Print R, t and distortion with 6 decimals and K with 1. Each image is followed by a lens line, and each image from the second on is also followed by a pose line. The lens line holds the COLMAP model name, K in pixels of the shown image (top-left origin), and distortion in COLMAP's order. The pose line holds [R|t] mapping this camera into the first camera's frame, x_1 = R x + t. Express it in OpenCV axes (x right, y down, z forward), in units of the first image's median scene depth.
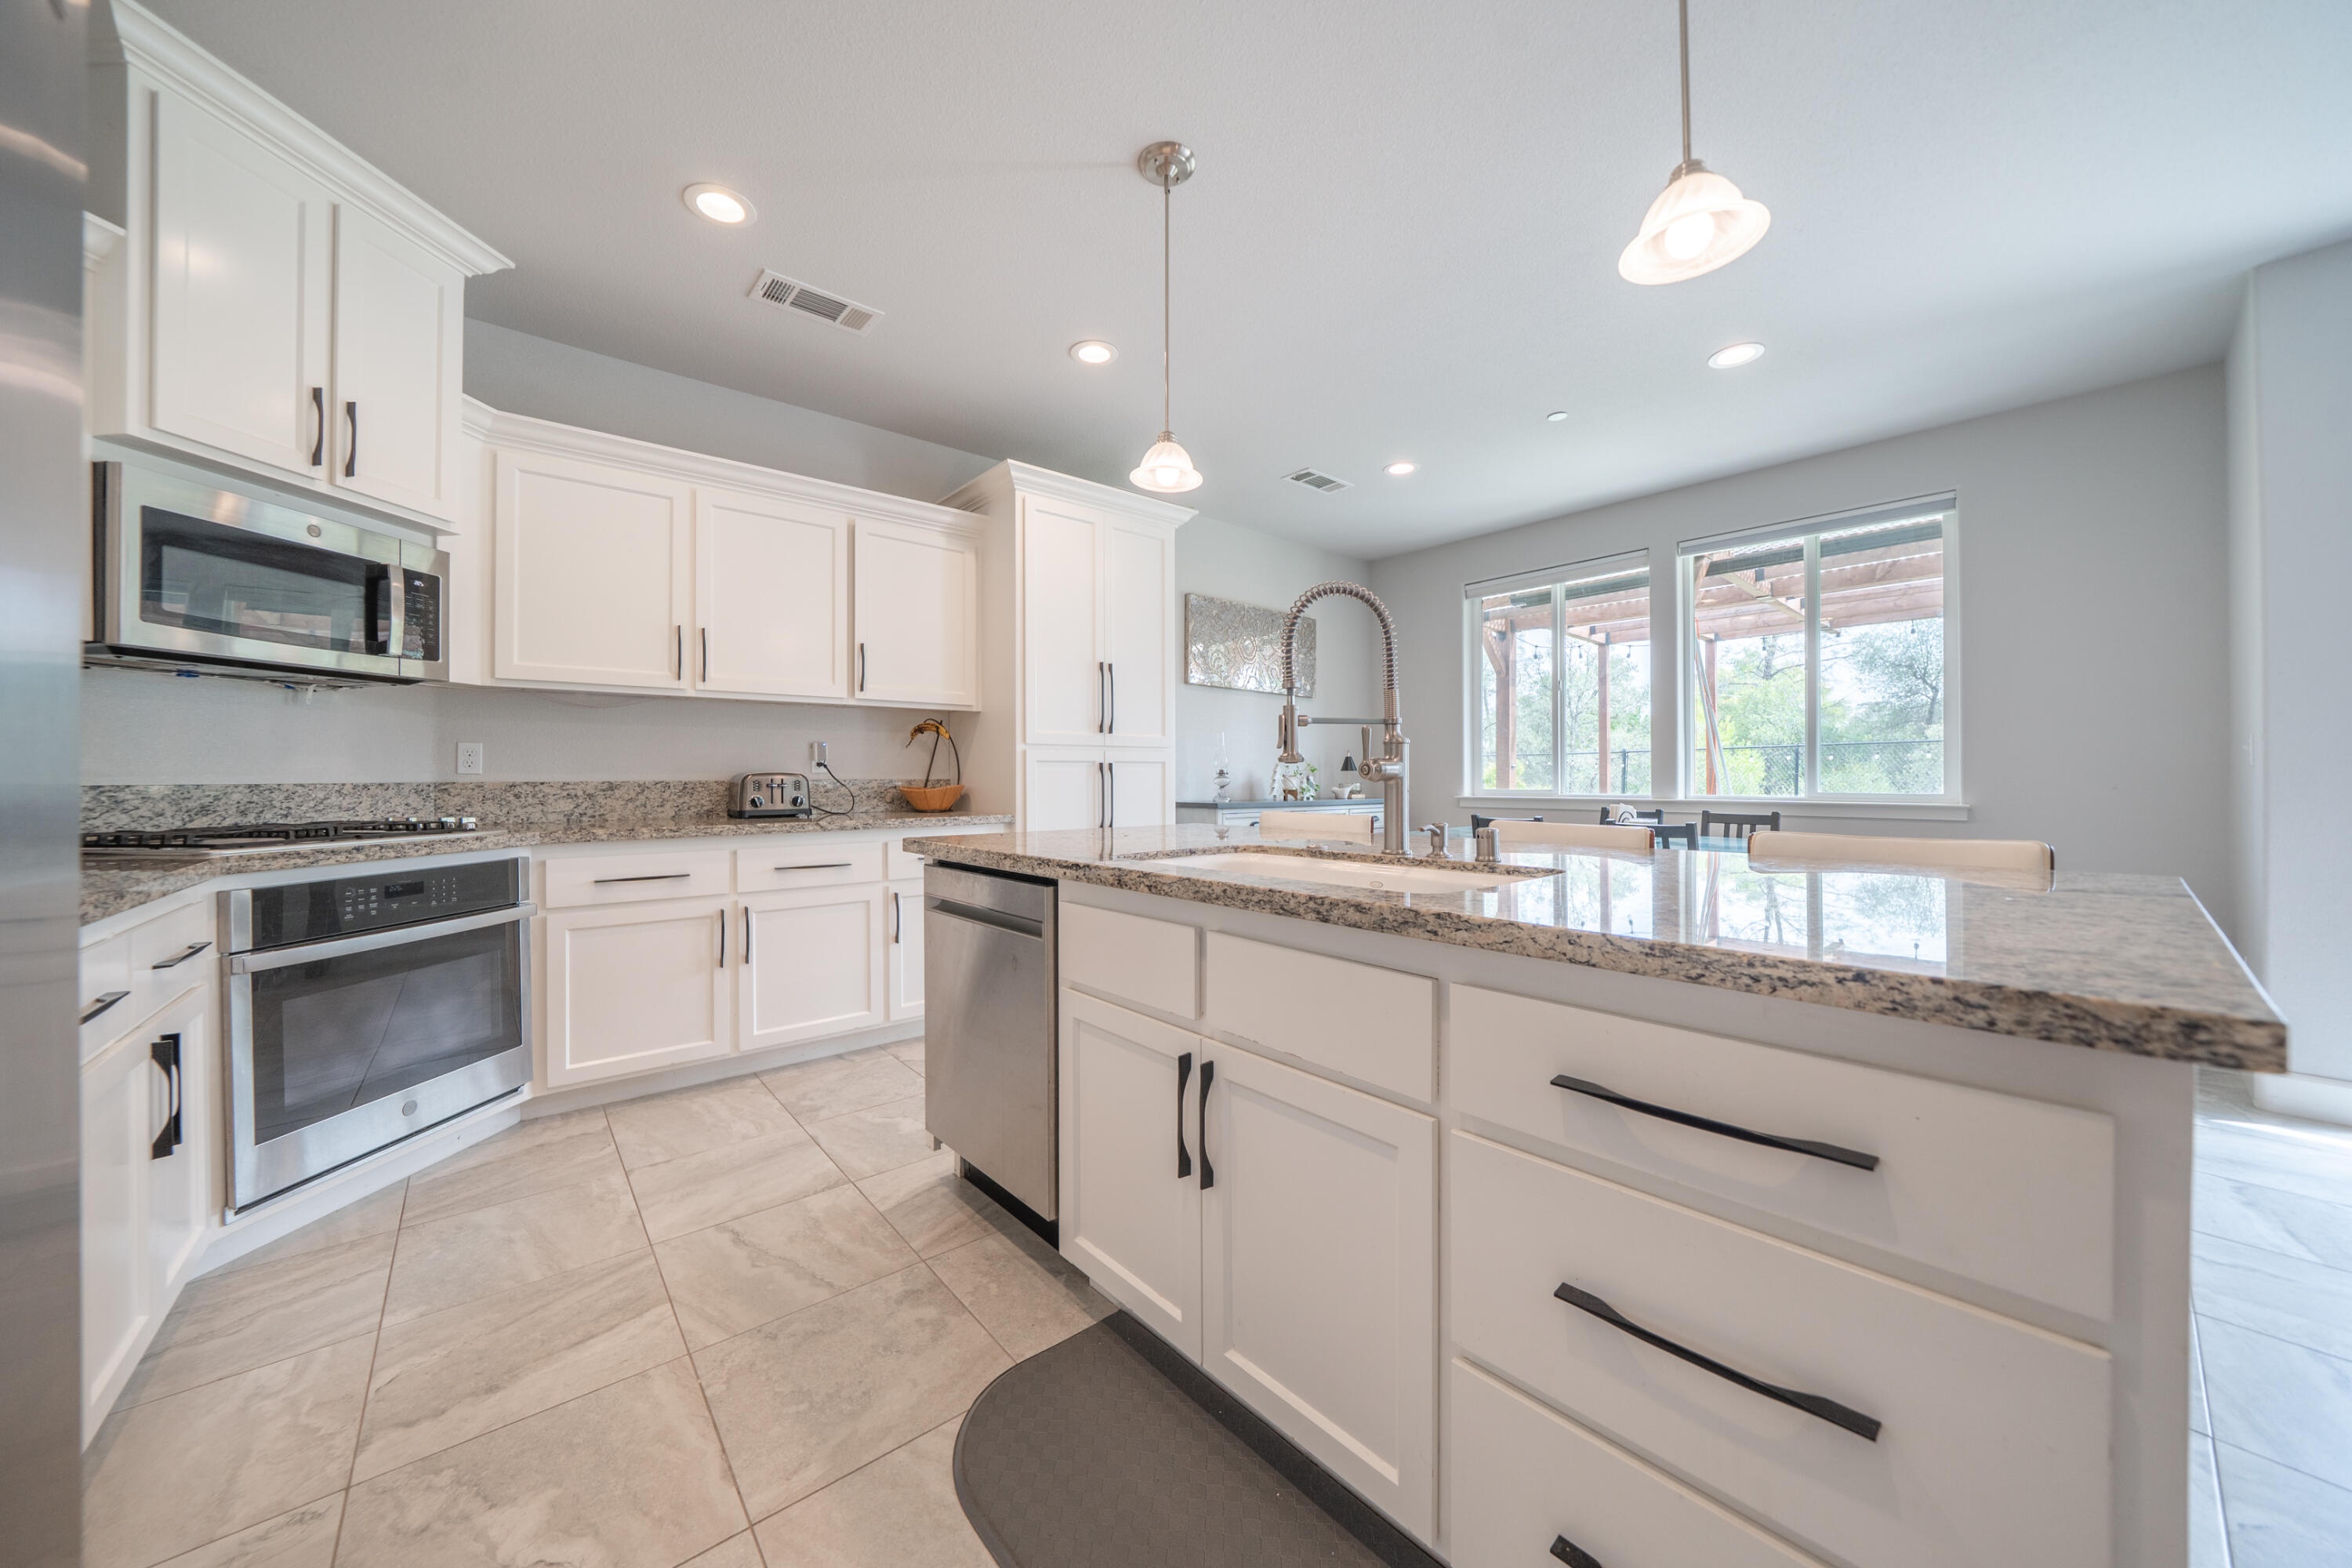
lens RADIAL K [[812.7, 0, 1167.9], [0, 812.7, 771.7], [0, 0, 1]] dist [-0.013365, 0.000240]
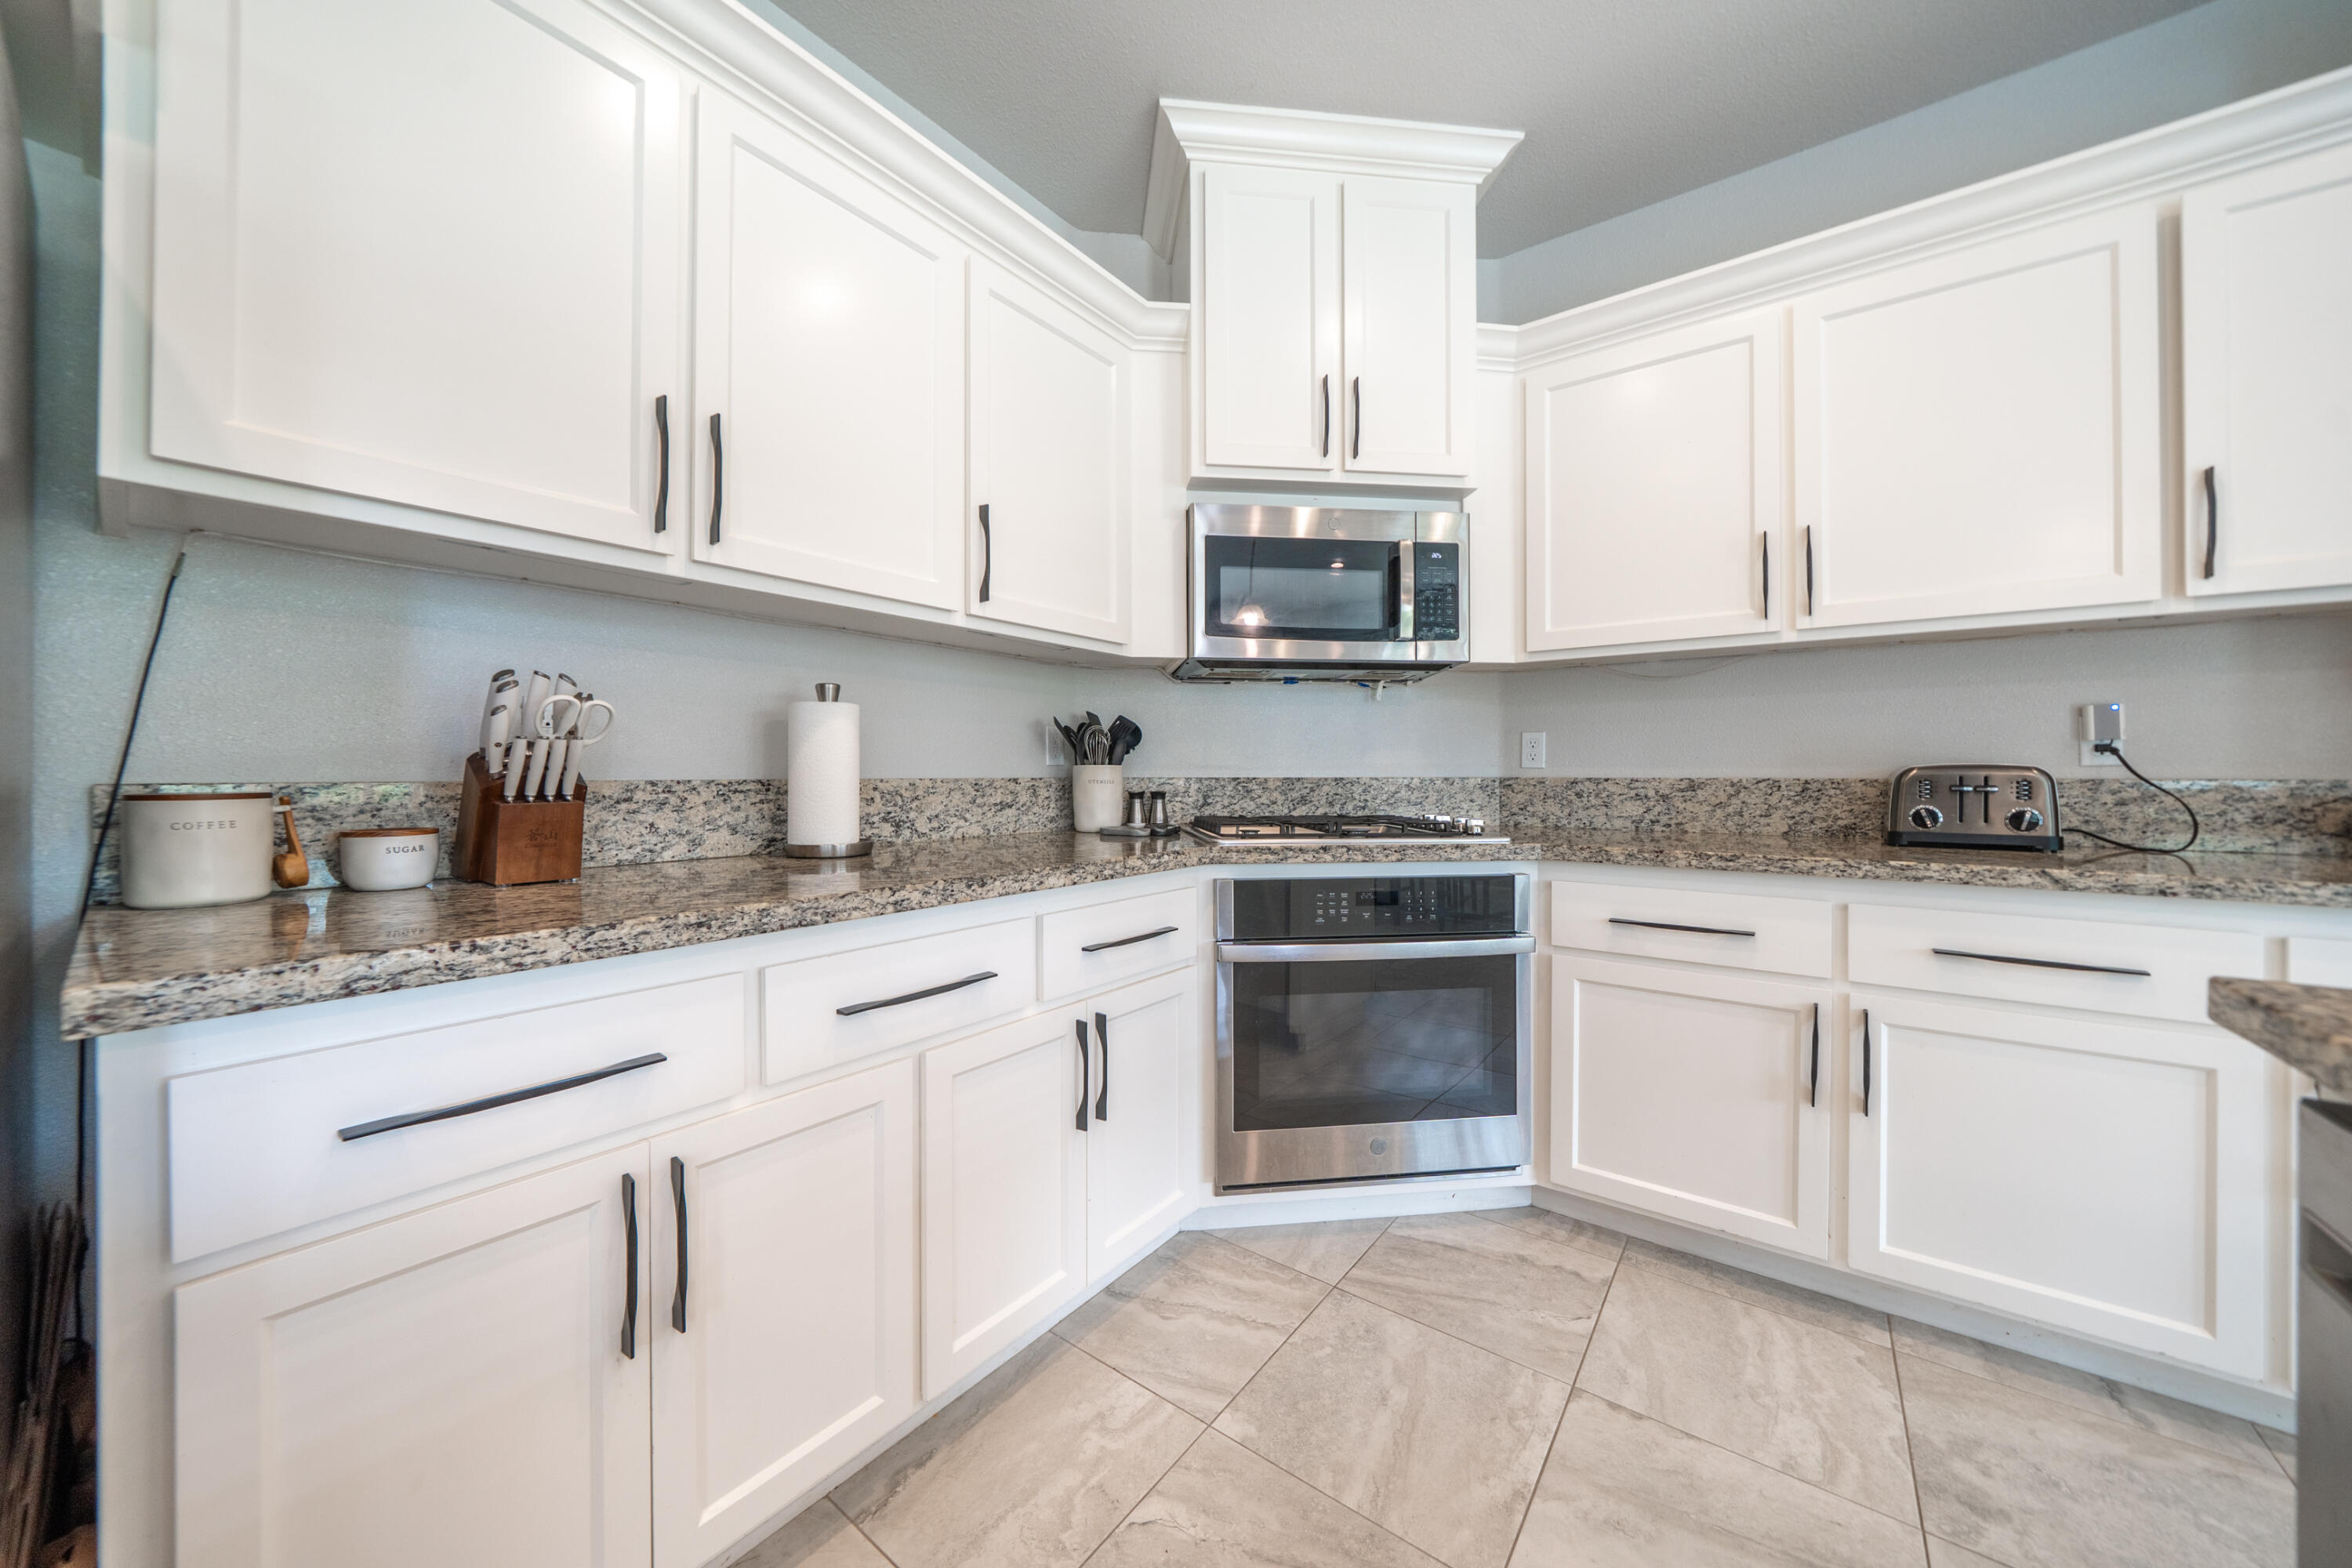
lens RADIAL K [[812.7, 0, 1167.9], [0, 812.7, 771.7], [0, 0, 1]] dist [-0.013365, 0.000240]
pose [[0.209508, 0.002056, -0.977805, -0.094406], [0.003092, 0.999991, 0.002765, 0.003178], [0.977802, -0.003603, 0.209500, 0.446025]]
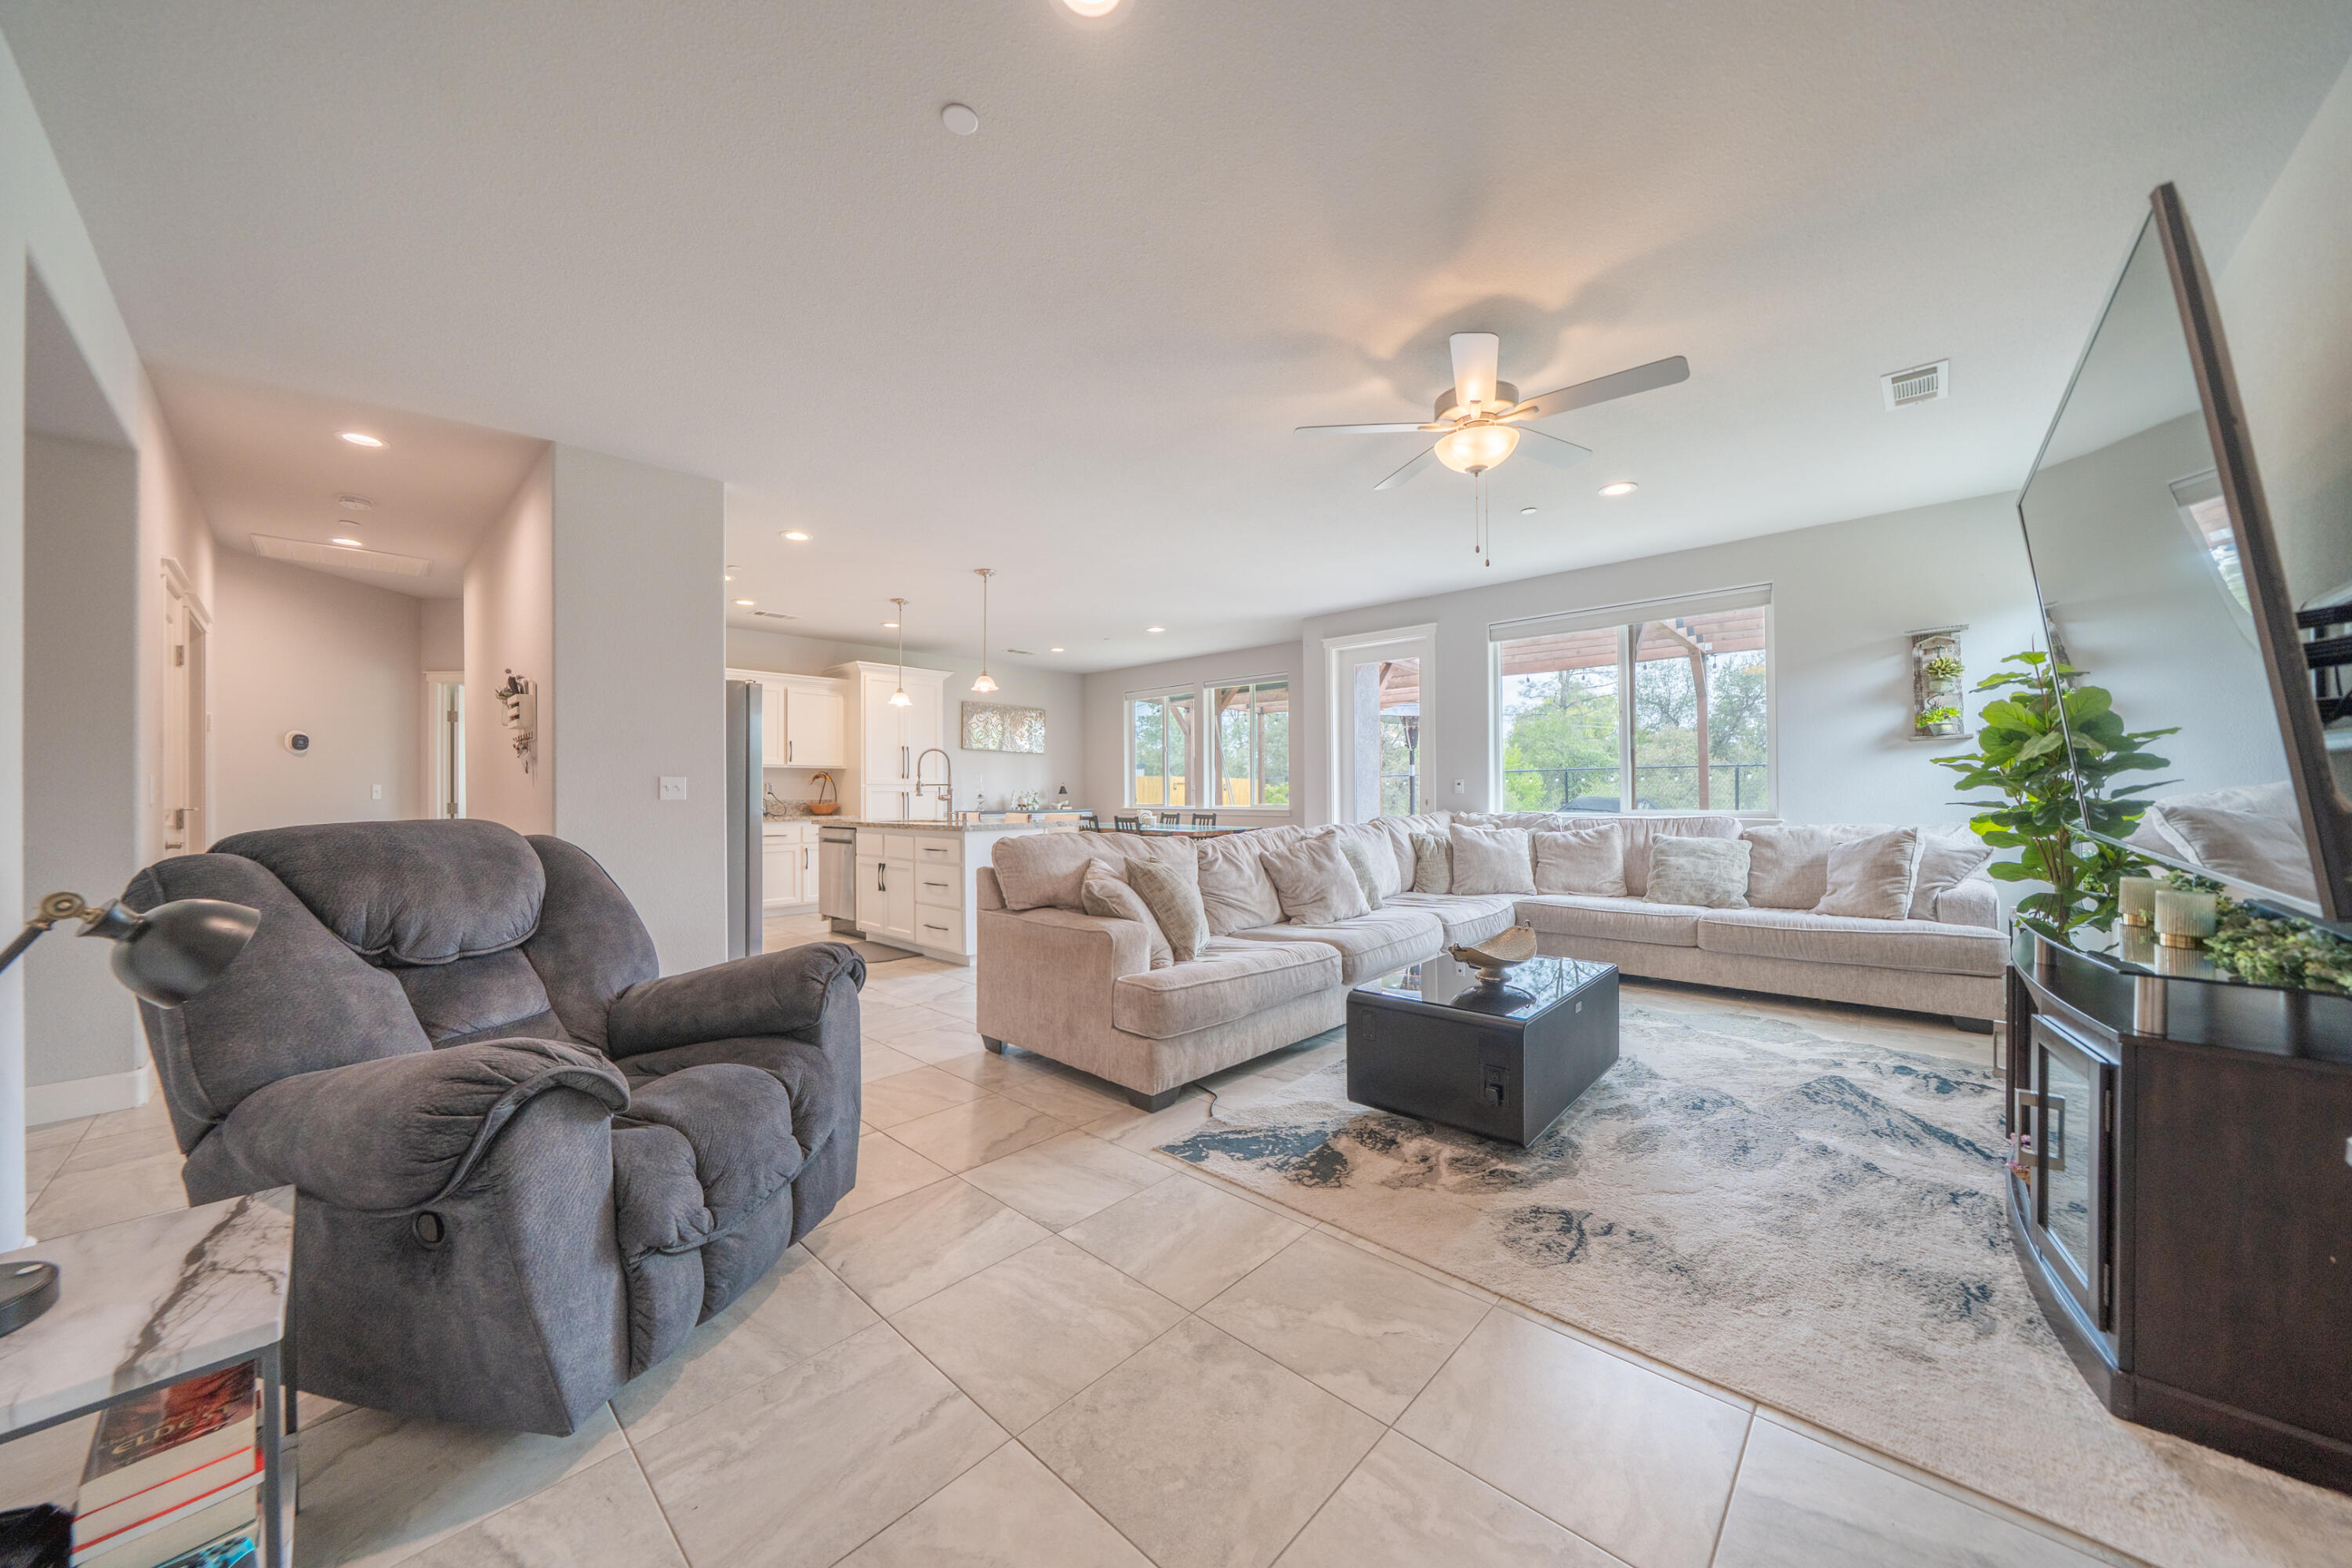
lens RADIAL K [[806.1, 0, 1168.2], [0, 806.1, 789.8], [0, 0, 1]] dist [-0.014687, 0.000194]
pose [[0.993102, -0.000953, 0.117253, 0.517809], [0.000870, 0.999999, 0.000753, -0.024983], [-0.117253, -0.000646, 0.993102, -1.716942]]
